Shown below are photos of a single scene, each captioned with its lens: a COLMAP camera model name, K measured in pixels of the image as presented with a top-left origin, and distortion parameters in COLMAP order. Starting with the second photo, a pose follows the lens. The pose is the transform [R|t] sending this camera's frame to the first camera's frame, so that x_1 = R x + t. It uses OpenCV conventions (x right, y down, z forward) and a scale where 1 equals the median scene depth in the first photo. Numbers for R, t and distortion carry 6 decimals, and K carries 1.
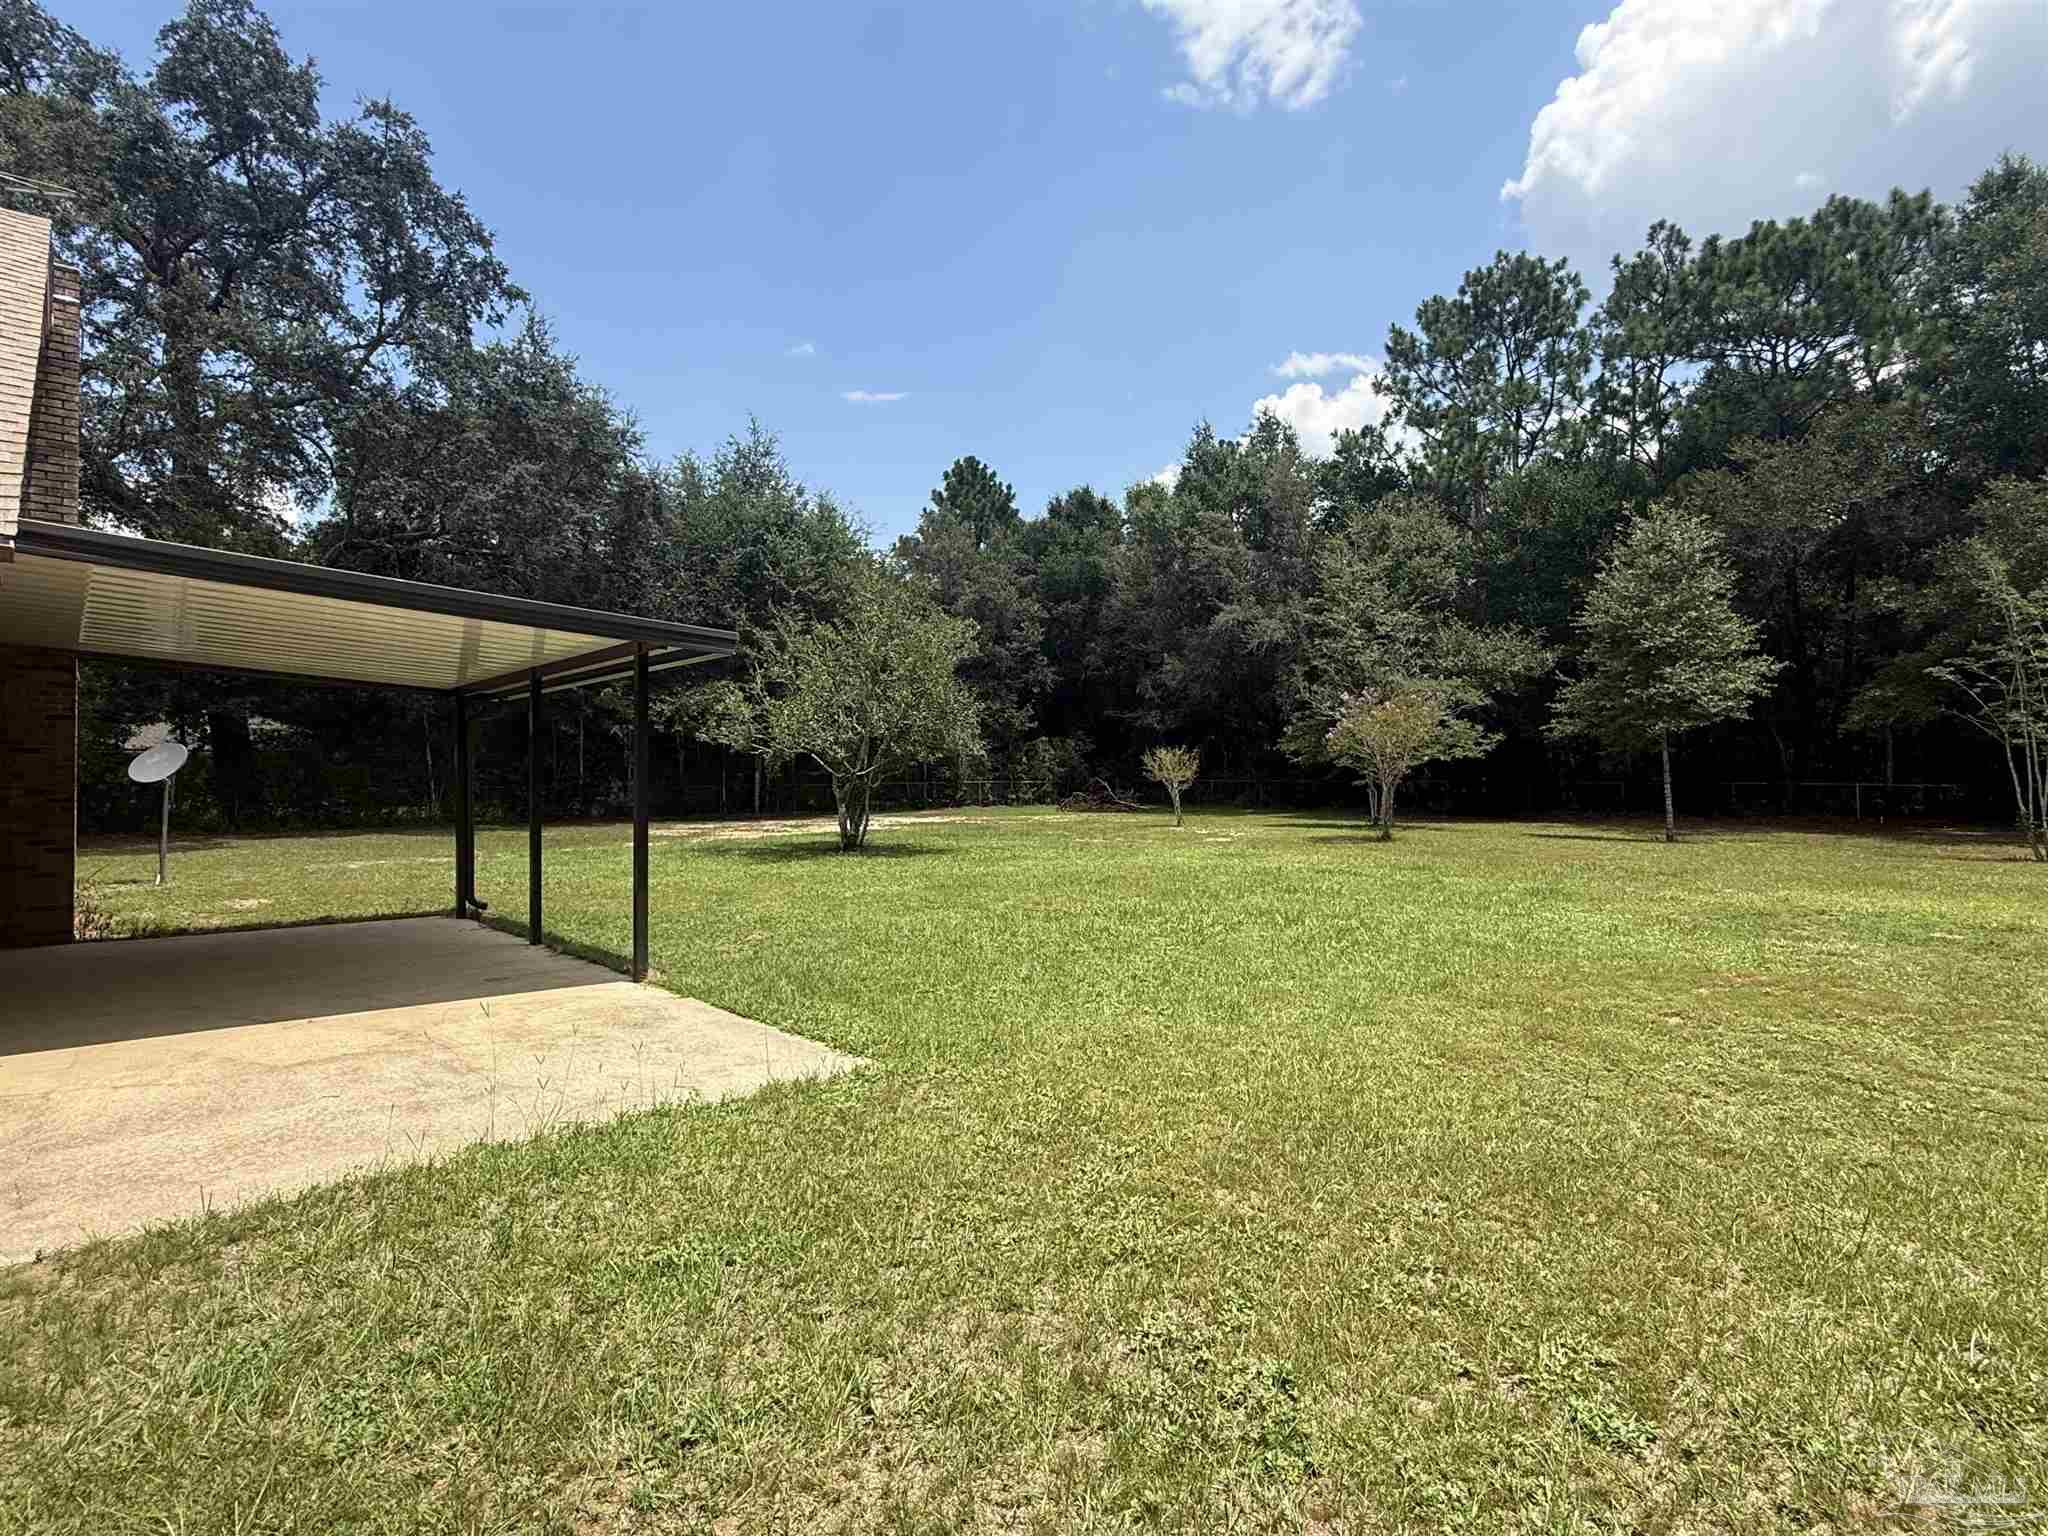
lens RADIAL K [[1043.6, 0, 1023.0], [0, 1043.6, 770.1], [0, 0, 1]] dist [0.000005, 0.000552]
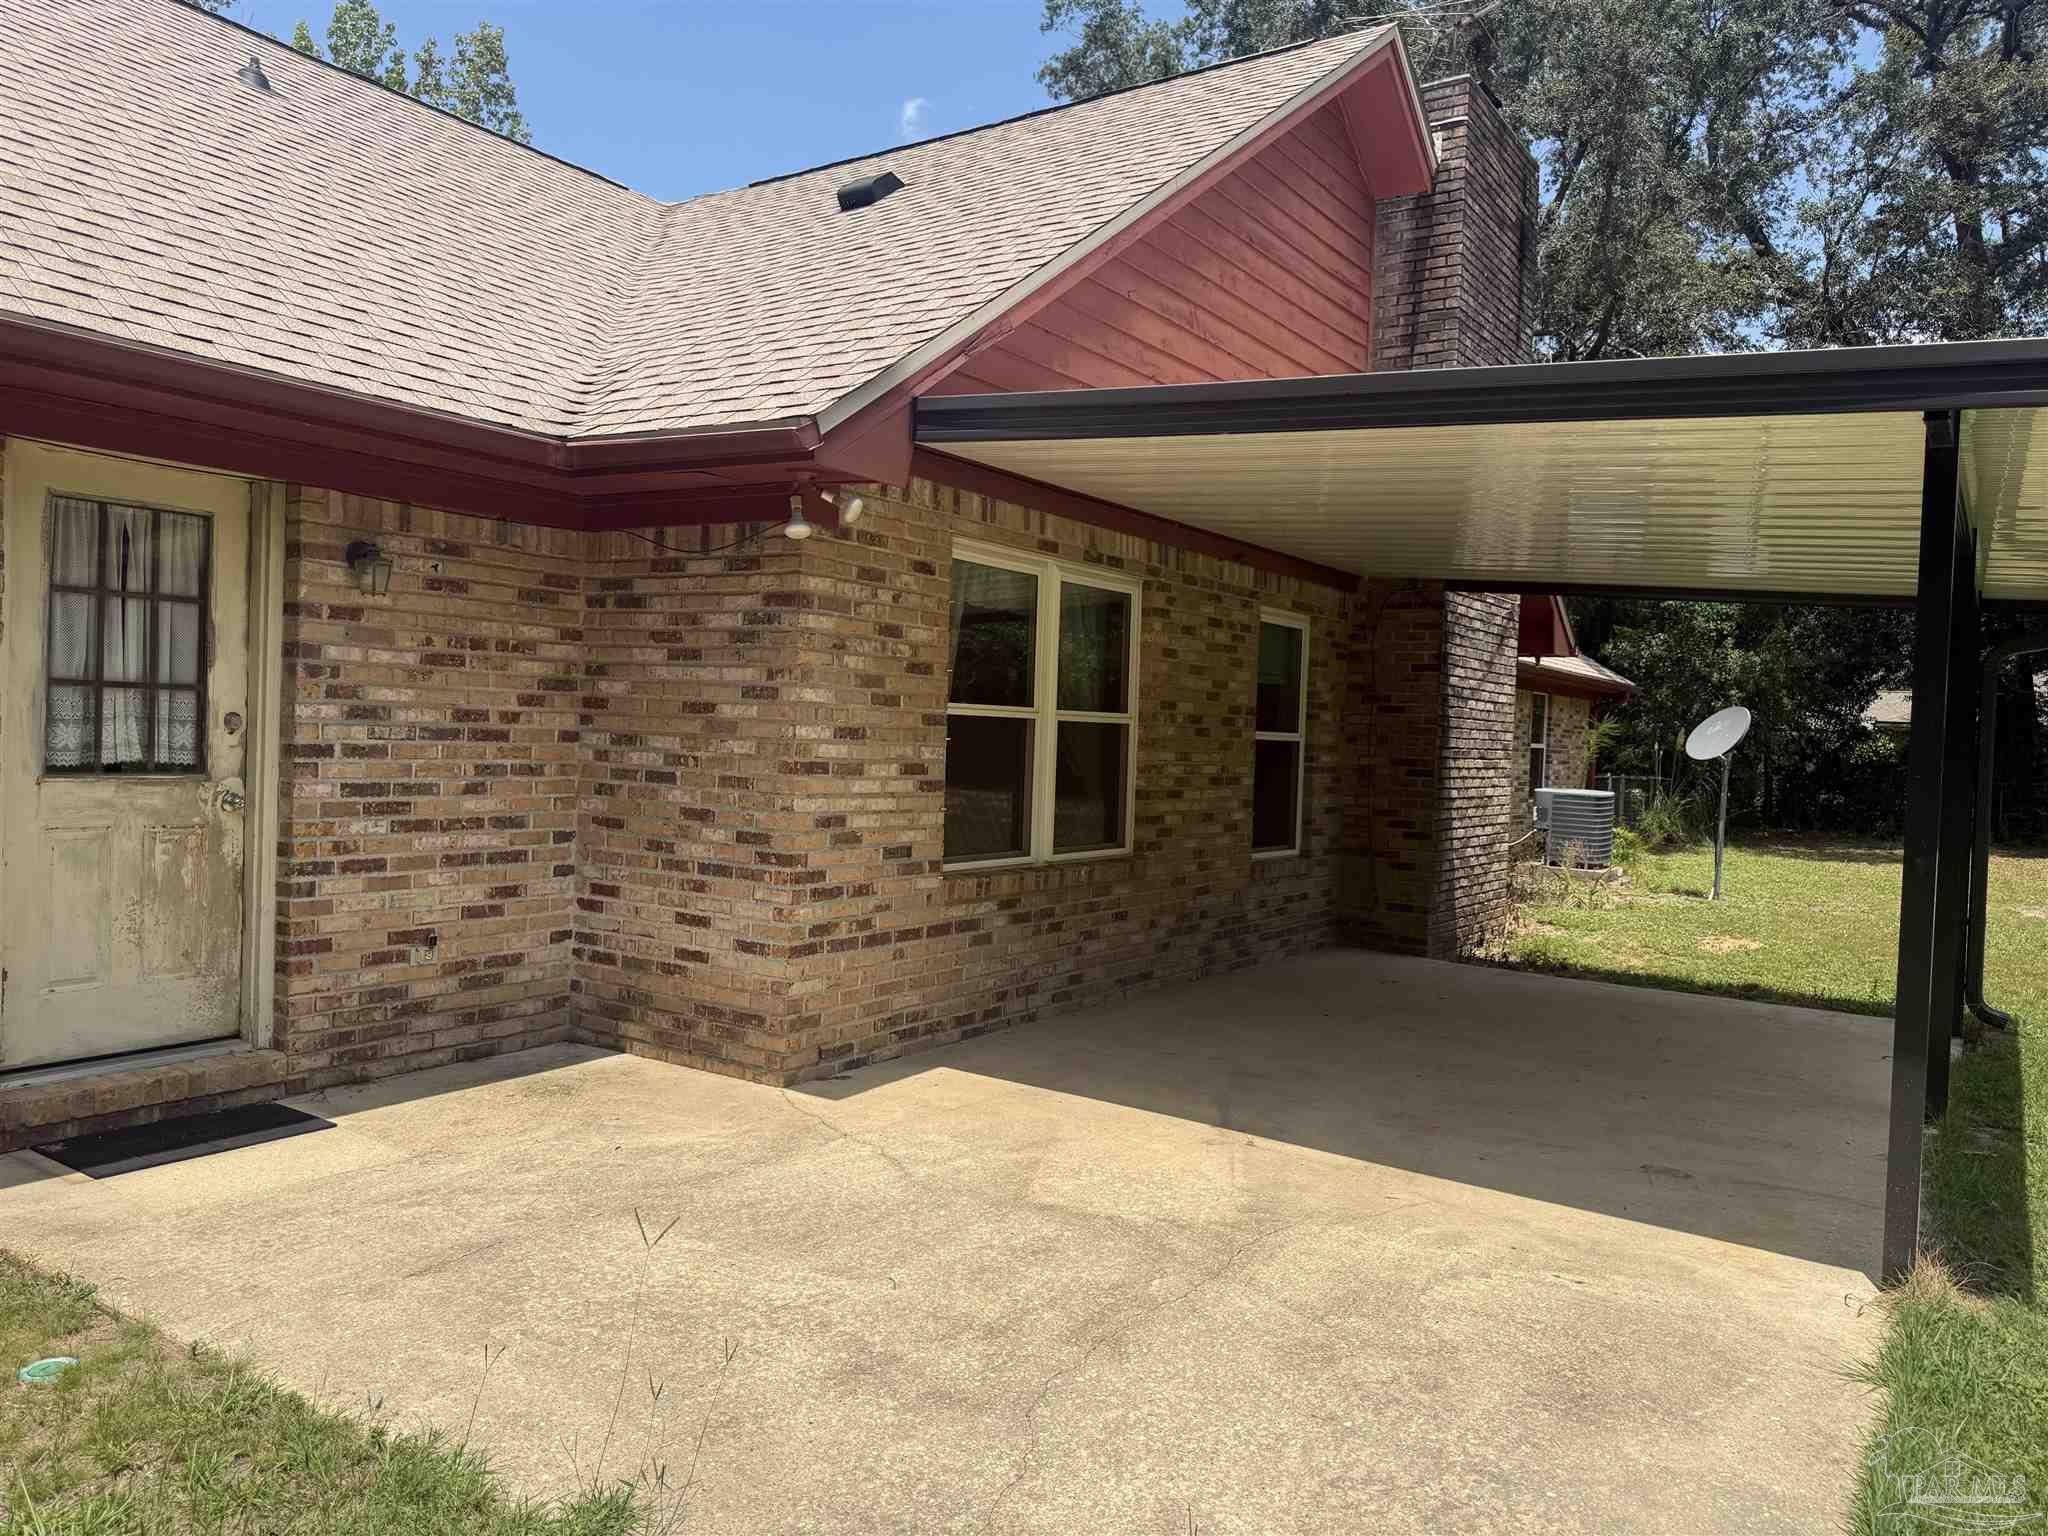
lens RADIAL K [[1450.6, 0, 1024.0], [0, 1450.6, 768.0], [0, 0, 1]] dist [0.026854, -0.033637]
pose [[0.231577, 0.036990, -0.972113, 0.119370], [-0.030276, 0.999067, 0.030804, 0.000256], [0.972345, 0.022299, 0.232480, 0.823909]]
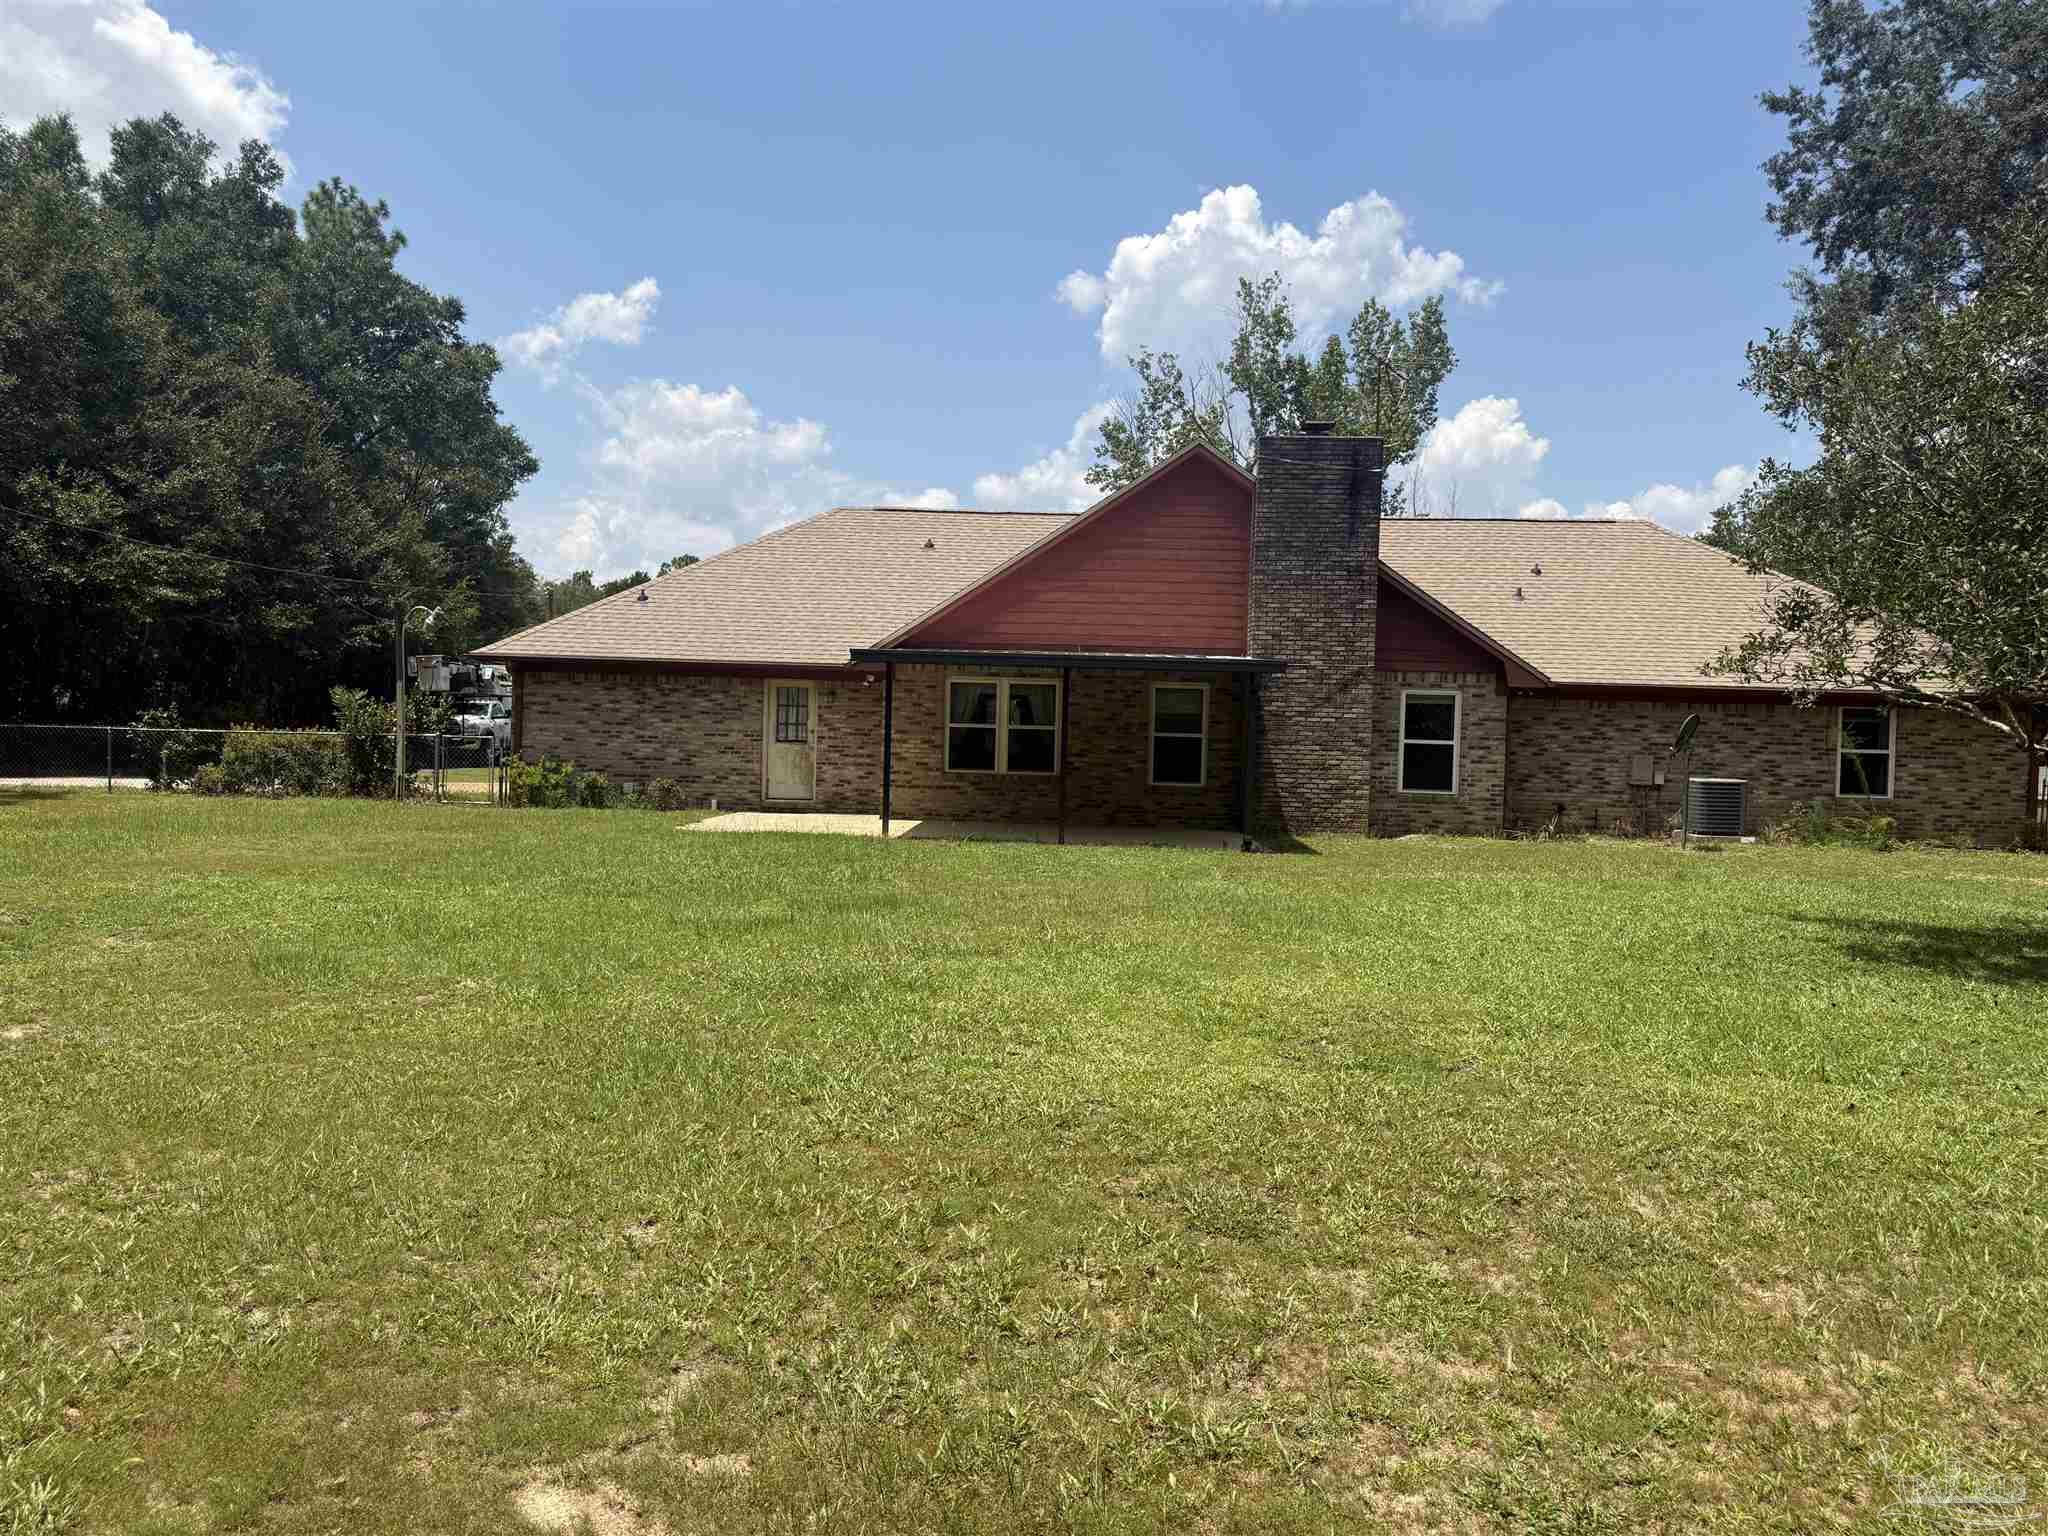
lens RADIAL K [[1450.6, 0, 1024.0], [0, 1450.6, 768.0], [0, 0, 1]] dist [0.026854, -0.033637]
pose [[-0.721390, -0.001368, -0.692527, 2.537178], [-0.019455, 0.999643, 0.018292, 0.050437], [0.692255, 0.026668, -0.721160, 6.051225]]
